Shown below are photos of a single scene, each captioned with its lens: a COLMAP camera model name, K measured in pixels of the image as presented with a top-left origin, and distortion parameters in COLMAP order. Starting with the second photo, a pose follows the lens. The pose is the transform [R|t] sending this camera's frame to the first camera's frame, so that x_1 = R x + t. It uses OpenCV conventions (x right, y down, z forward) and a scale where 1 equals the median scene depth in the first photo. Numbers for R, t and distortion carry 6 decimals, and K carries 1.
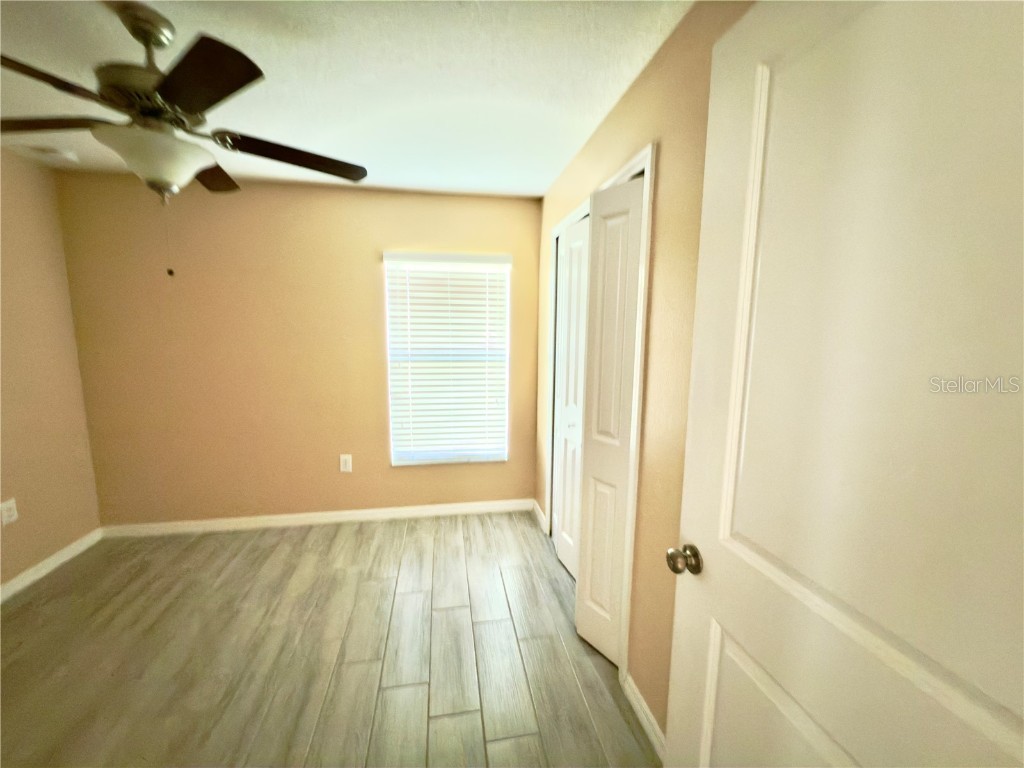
lens RADIAL K [[408.8, 0, 512.0], [0, 408.8, 384.0], [0, 0, 1]] dist [0.000617, 0.000203]
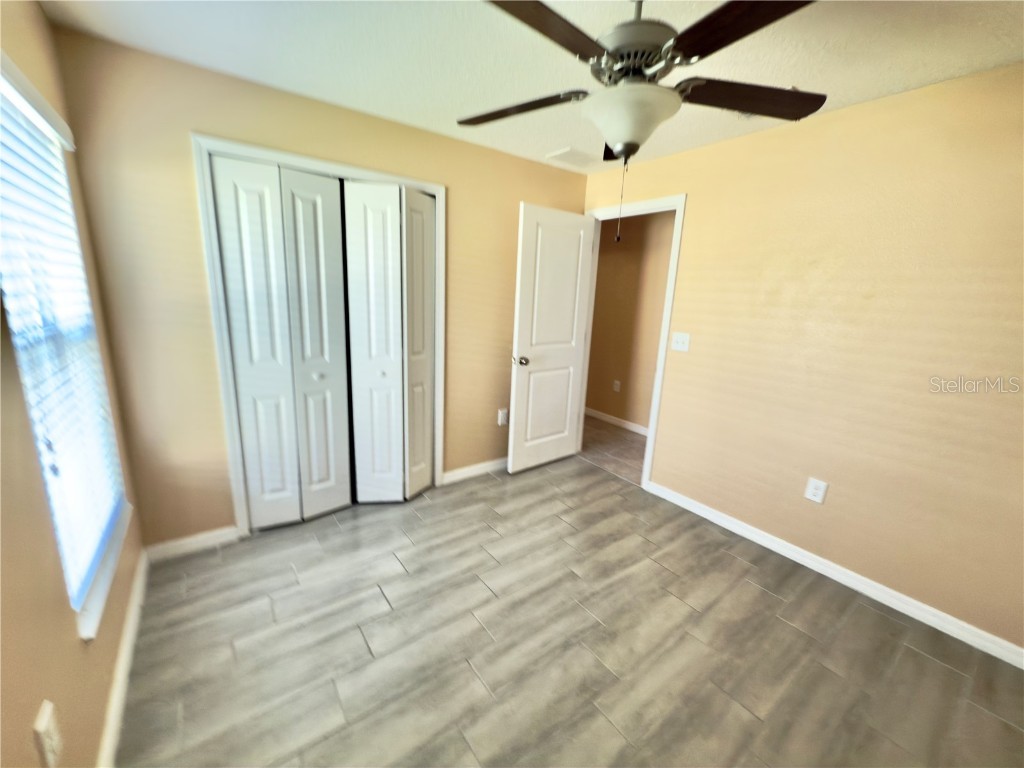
lens RADIAL K [[408.8, 0, 512.0], [0, 408.8, 384.0], [0, 0, 1]] dist [0.000617, 0.000203]
pose [[-0.445376, -0.221987, 0.867388, -1.180655], [0.070423, 0.957090, 0.281104, -0.170141], [-0.892570, 0.186282, -0.410632, 1.206122]]
